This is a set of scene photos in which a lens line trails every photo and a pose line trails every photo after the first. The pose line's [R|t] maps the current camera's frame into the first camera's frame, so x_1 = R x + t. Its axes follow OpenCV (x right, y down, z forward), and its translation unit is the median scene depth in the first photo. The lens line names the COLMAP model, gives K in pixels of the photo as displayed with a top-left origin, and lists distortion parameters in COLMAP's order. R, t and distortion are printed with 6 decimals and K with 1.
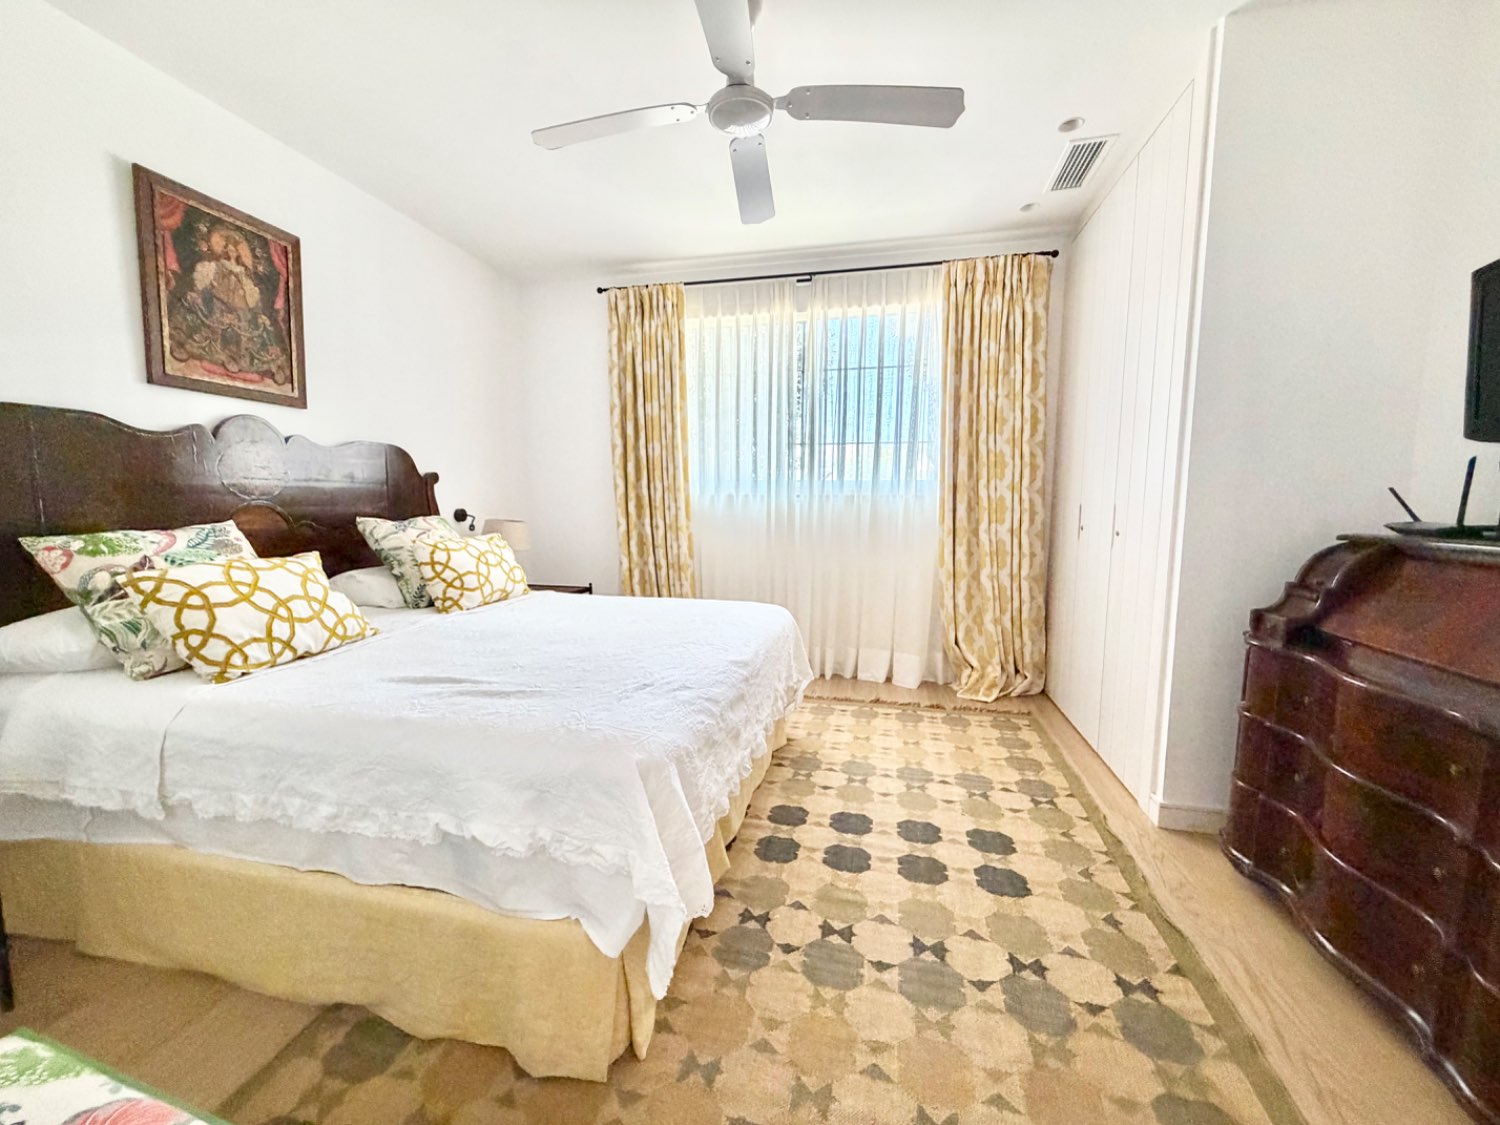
lens RADIAL K [[599.3, 0, 744.3], [0, 599.3, 562.4], [0, 0, 1]] dist [-0.000606, 0.000180]
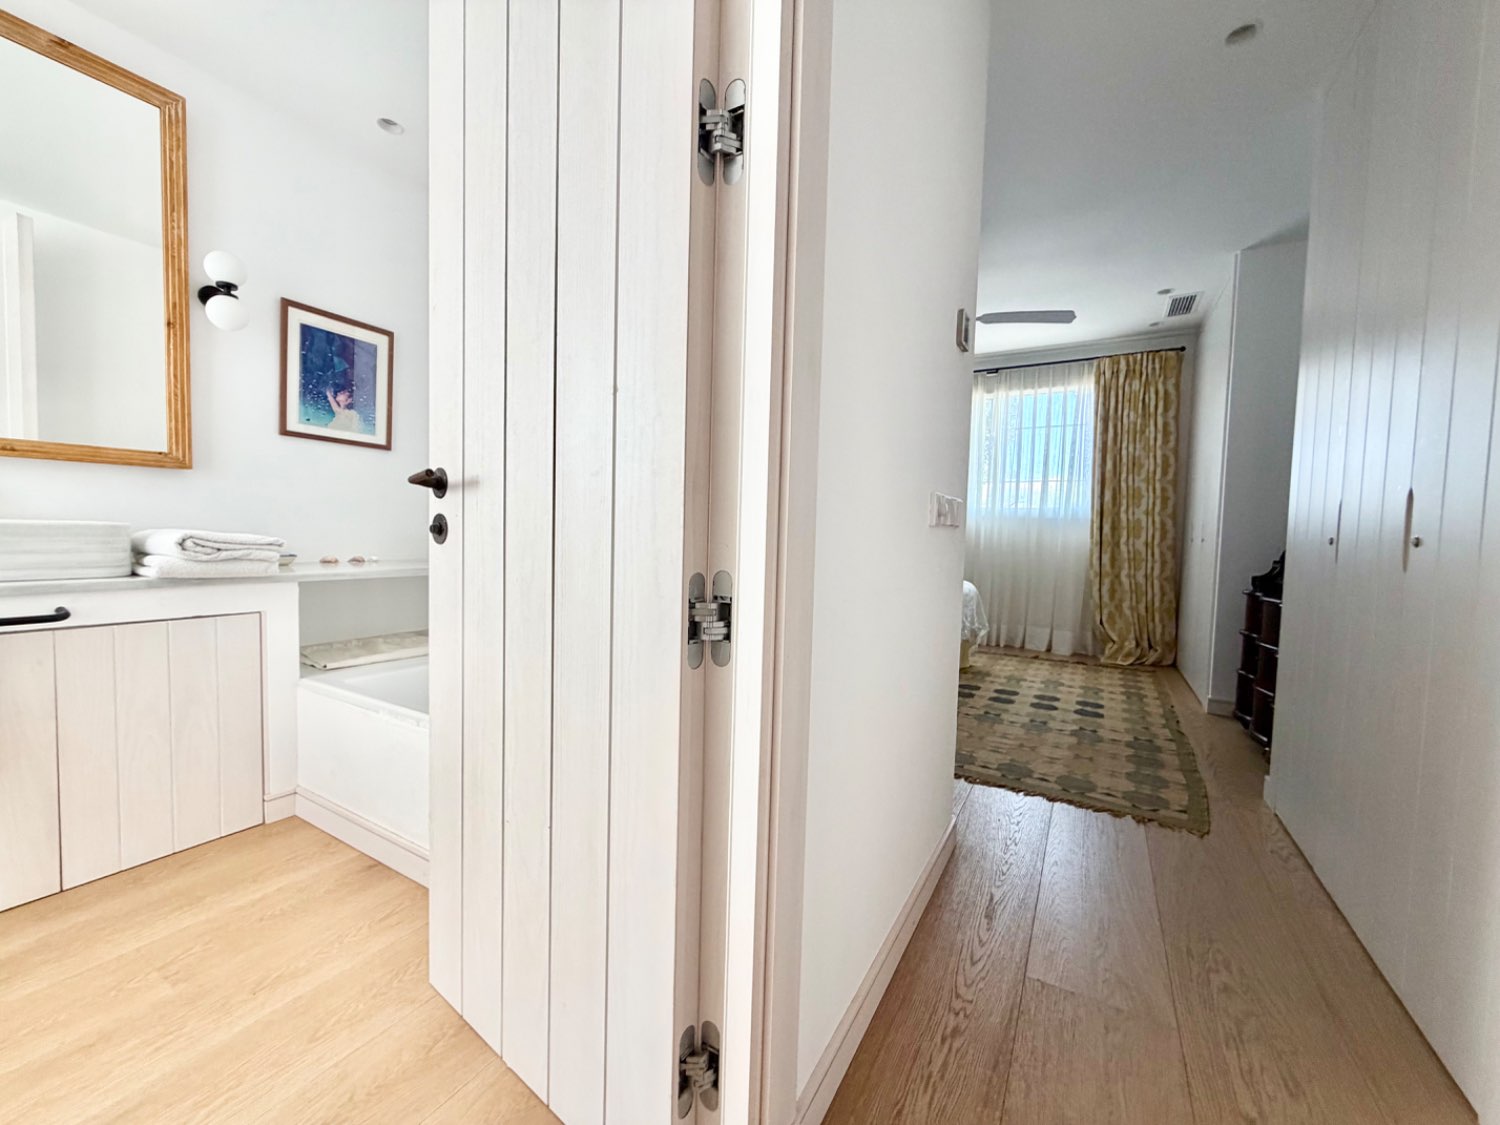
lens RADIAL K [[599.3, 0, 744.3], [0, 599.3, 562.4], [0, 0, 1]] dist [-0.000606, 0.000180]
pose [[0.955458, 0.035524, -0.292980, -0.051385], [-0.052091, 0.997442, -0.048939, 0.147491], [0.290492, 0.062021, 0.954865, -0.824561]]
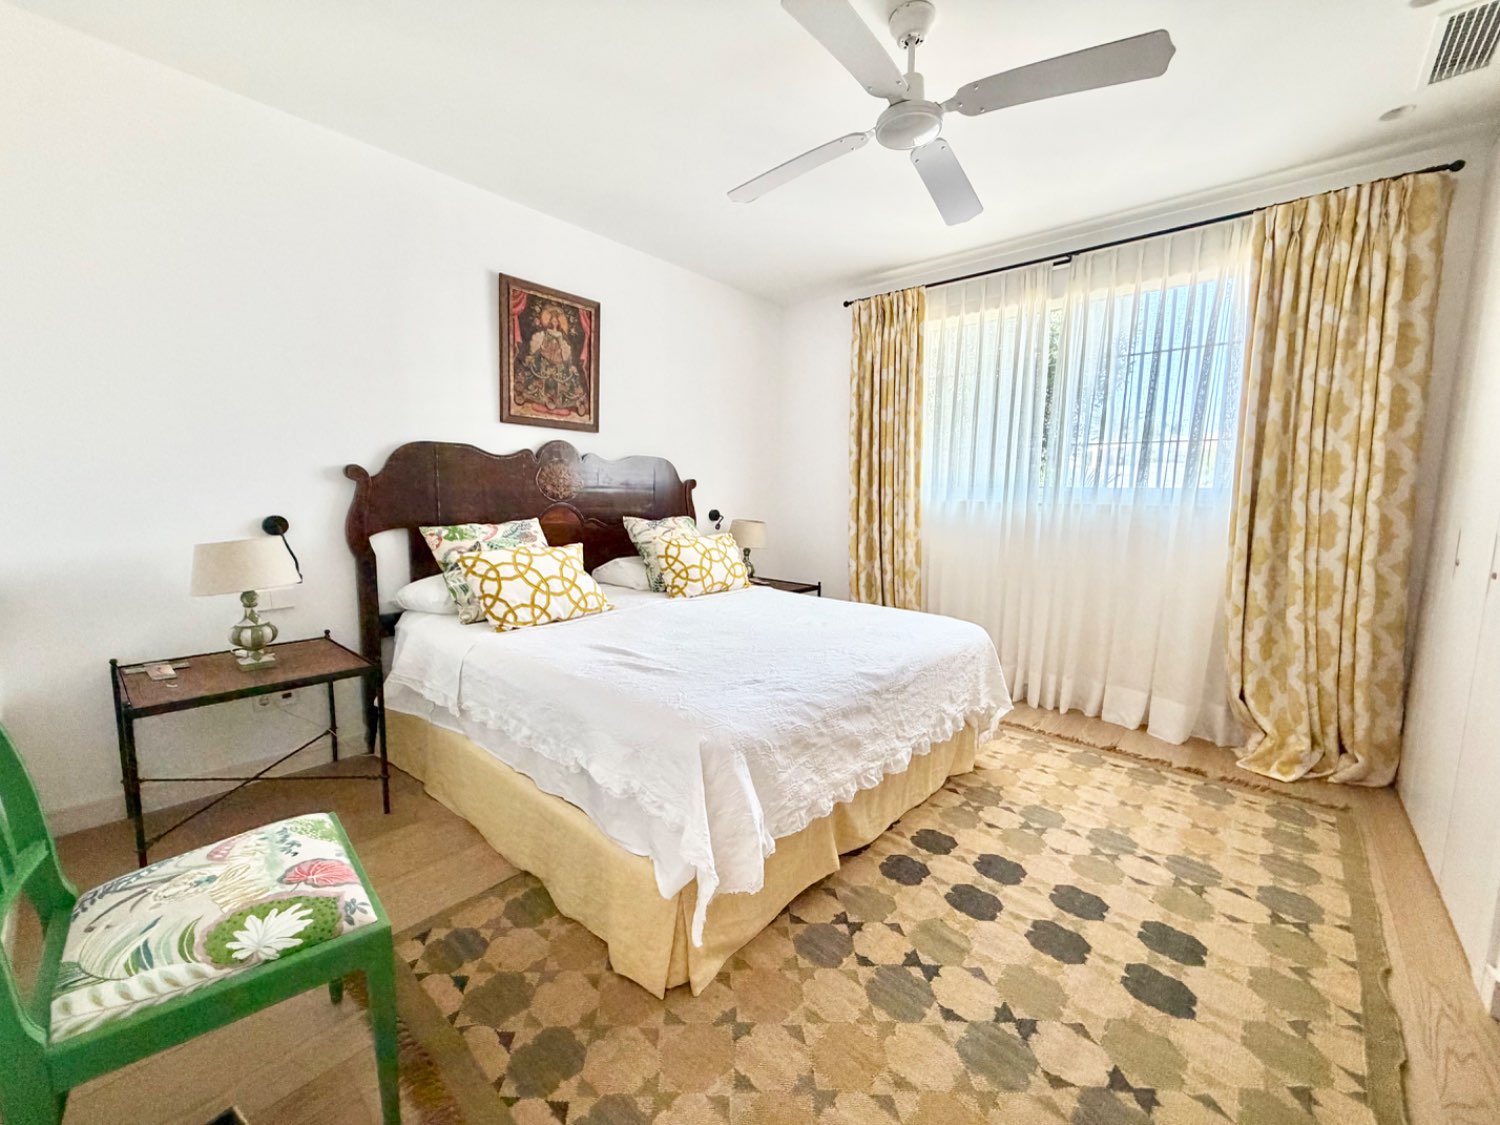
lens RADIAL K [[598.5, 0, 745.5], [0, 598.5, 562.4], [0, 0, 1]] dist [-0.000107, 0.000117]
pose [[0.878028, 0.066830, -0.473920, 0.202647], [-0.064301, 0.997698, 0.021561, -0.023659], [0.474270, 0.011542, 0.880304, 0.002637]]
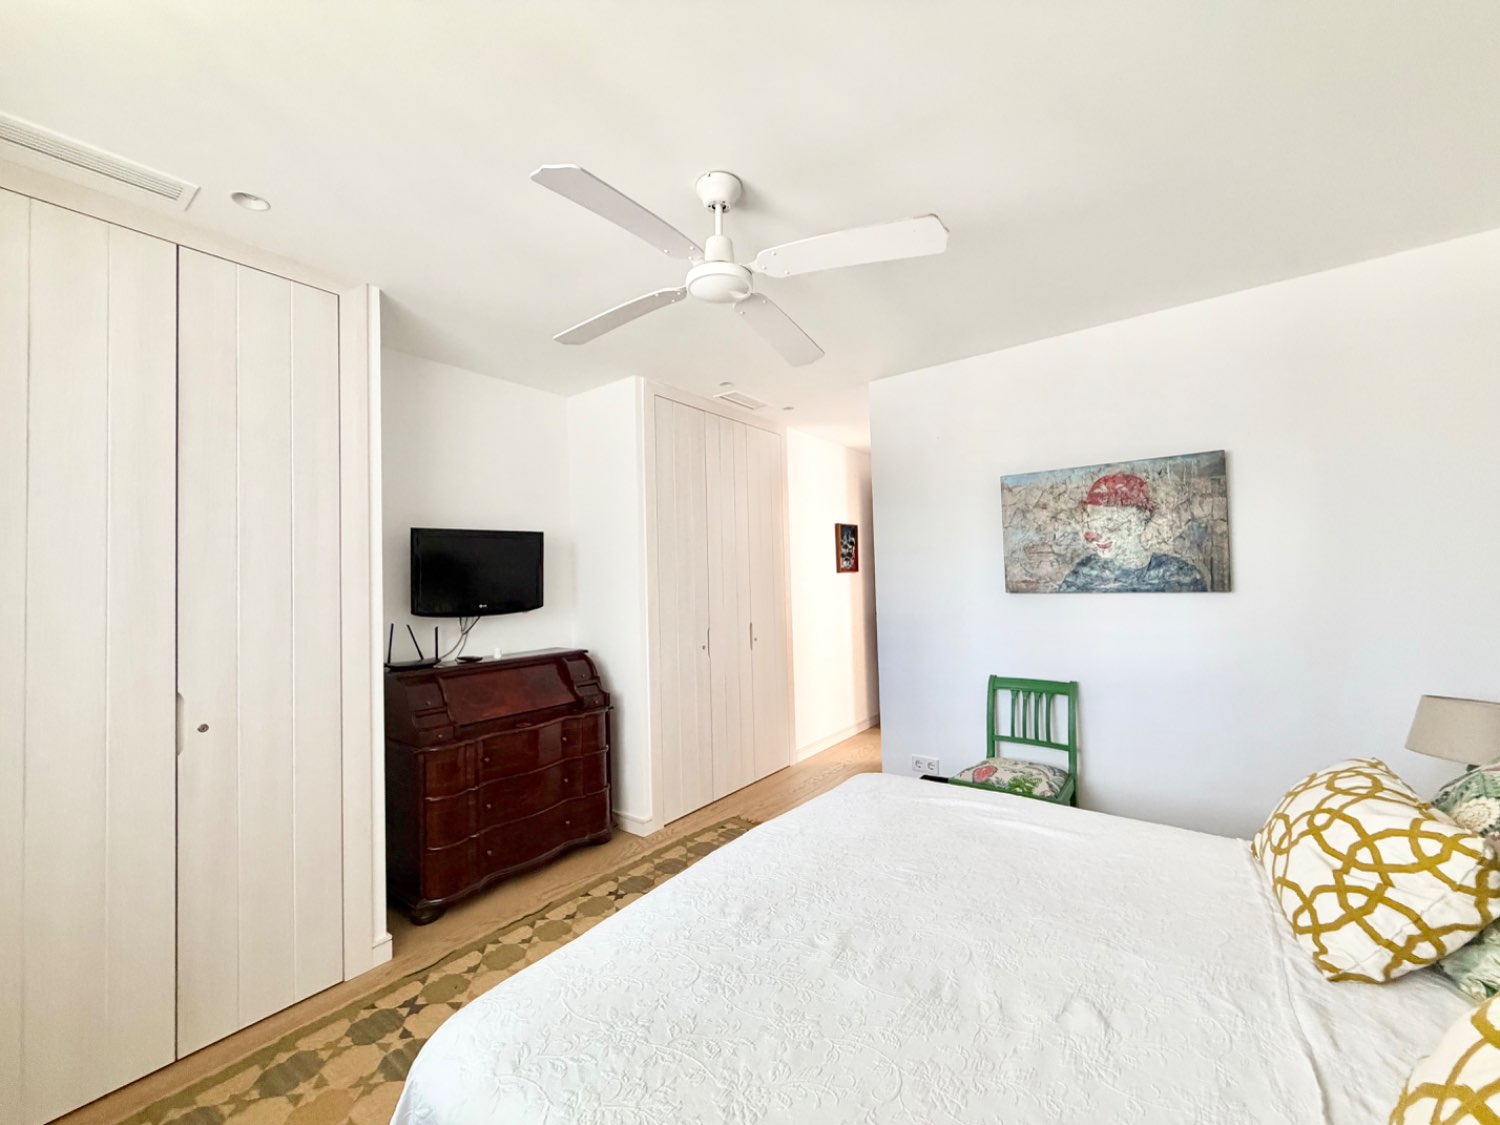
lens RADIAL K [[599.3, 0, 744.3], [0, 599.3, 562.4], [0, 0, 1]] dist [-0.000606, 0.000180]
pose [[-0.916113, 0.042361, 0.398675, -0.301354], [0.070167, 0.995995, 0.055408, -0.243801], [-0.394731, 0.078734, -0.915417, 1.418477]]
